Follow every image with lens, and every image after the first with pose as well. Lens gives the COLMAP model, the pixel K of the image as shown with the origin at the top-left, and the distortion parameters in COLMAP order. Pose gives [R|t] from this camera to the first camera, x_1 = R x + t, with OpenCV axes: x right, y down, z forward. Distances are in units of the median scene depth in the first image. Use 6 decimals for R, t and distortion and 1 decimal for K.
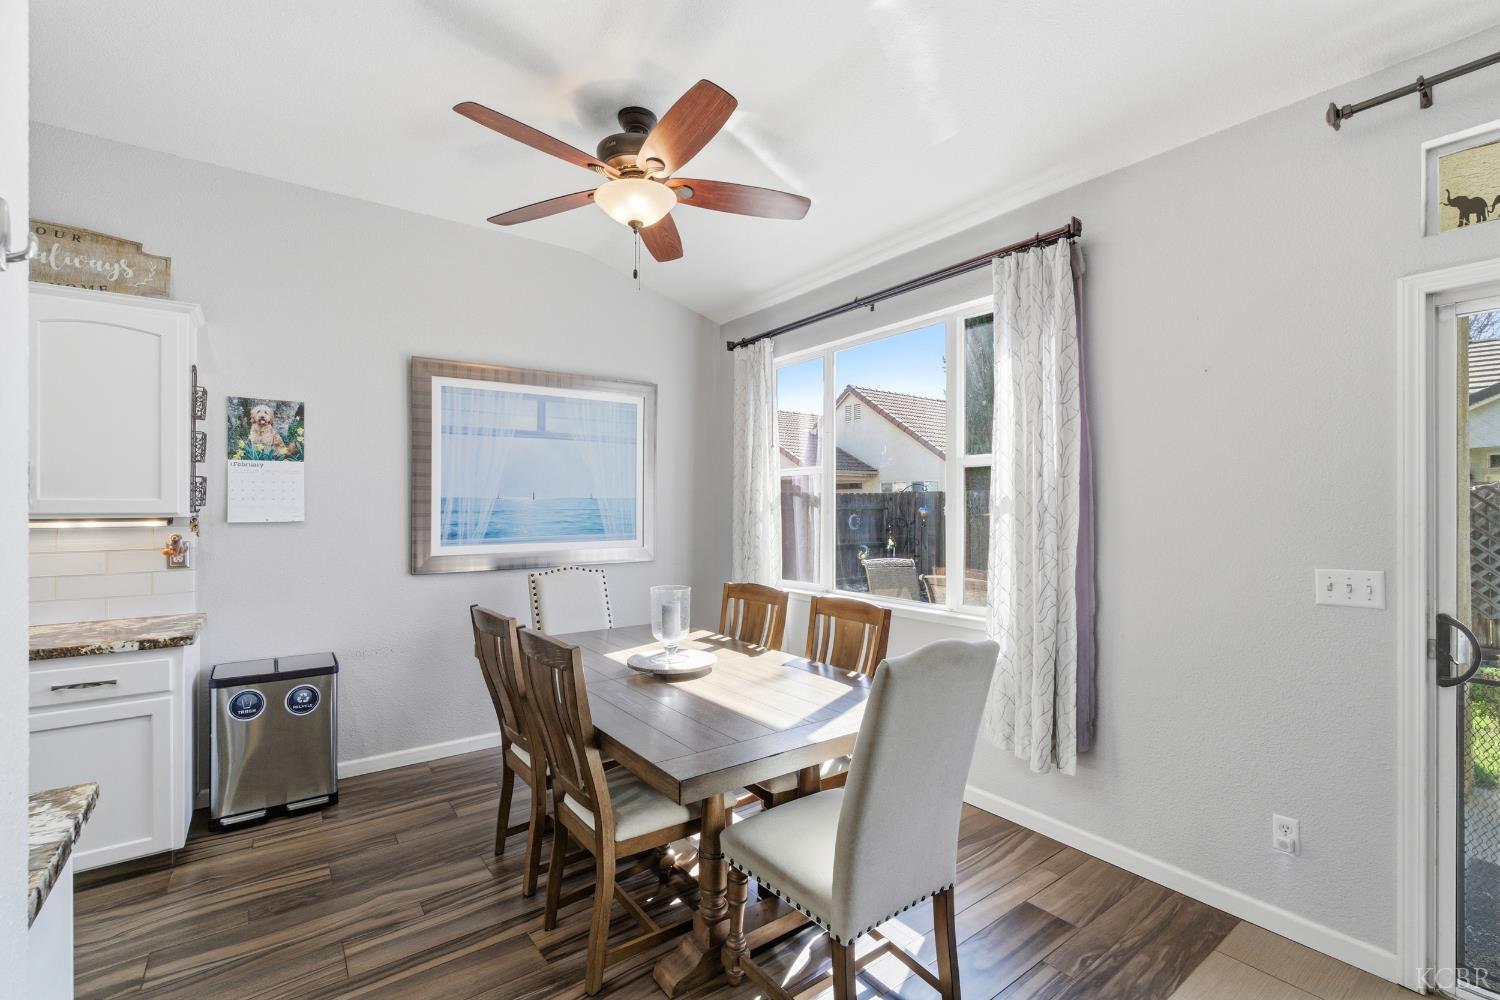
lens RADIAL K [[662.8, 0, 761.0], [0, 662.8, 503.8], [0, 0, 1]] dist [-0.004137, 0.000676]
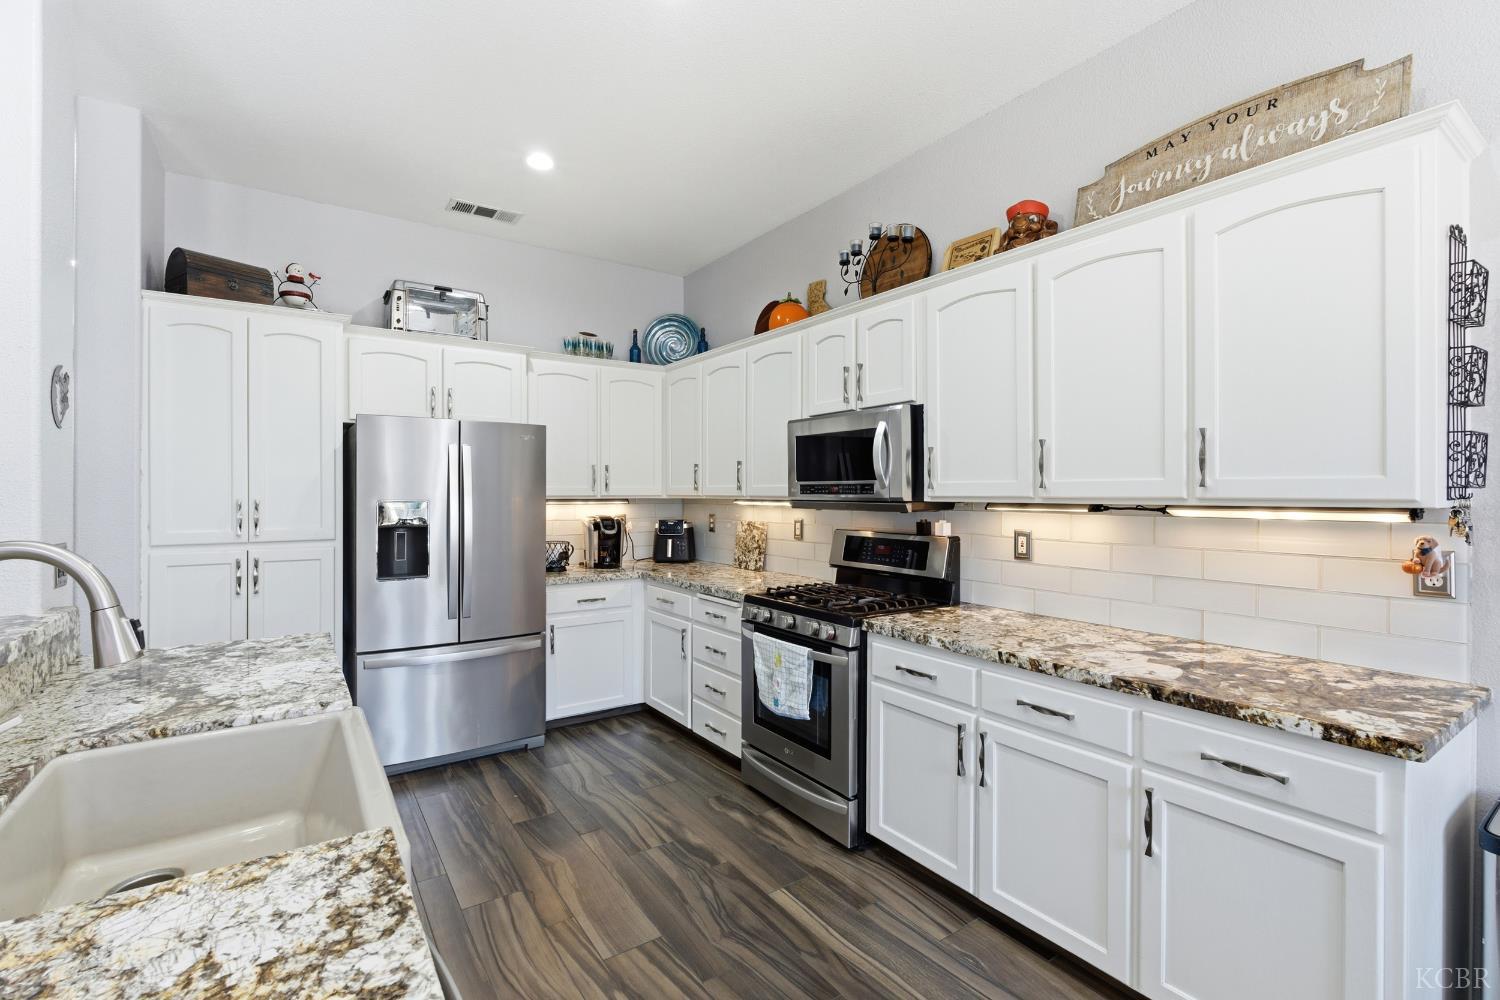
lens RADIAL K [[662.8, 0, 762.5], [0, 662.8, 494.6], [0, 0, 1]] dist [-0.004137, 0.000676]
pose [[-0.034435, -0.001059, -0.999406, -0.308034], [0.000305, 0.999999, -0.001070, 0.009782], [0.999407, -0.000342, -0.034435, 0.464482]]
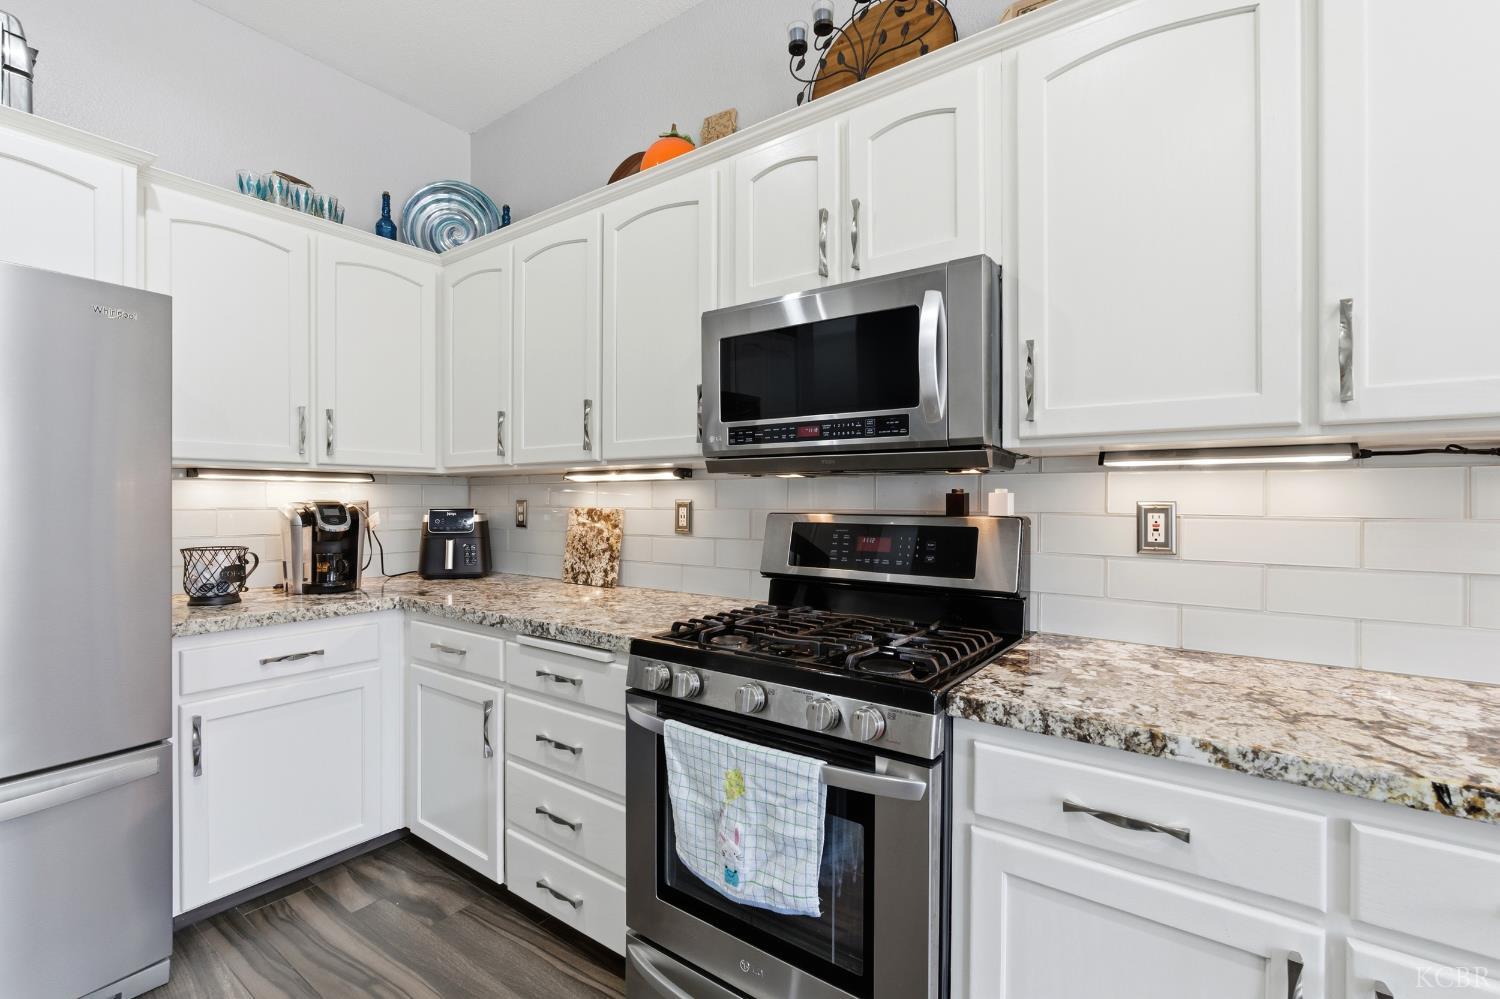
lens RADIAL K [[662.8, 0, 757.1], [0, 662.8, 500.0], [0, 0, 1]] dist [-0.004137, 0.000676]
pose [[0.285598, -0.000267, -0.958350, -0.833618], [0.000544, 1.000000, -0.000117, 0.057204], [0.958349, -0.000488, 0.285598, 0.341555]]
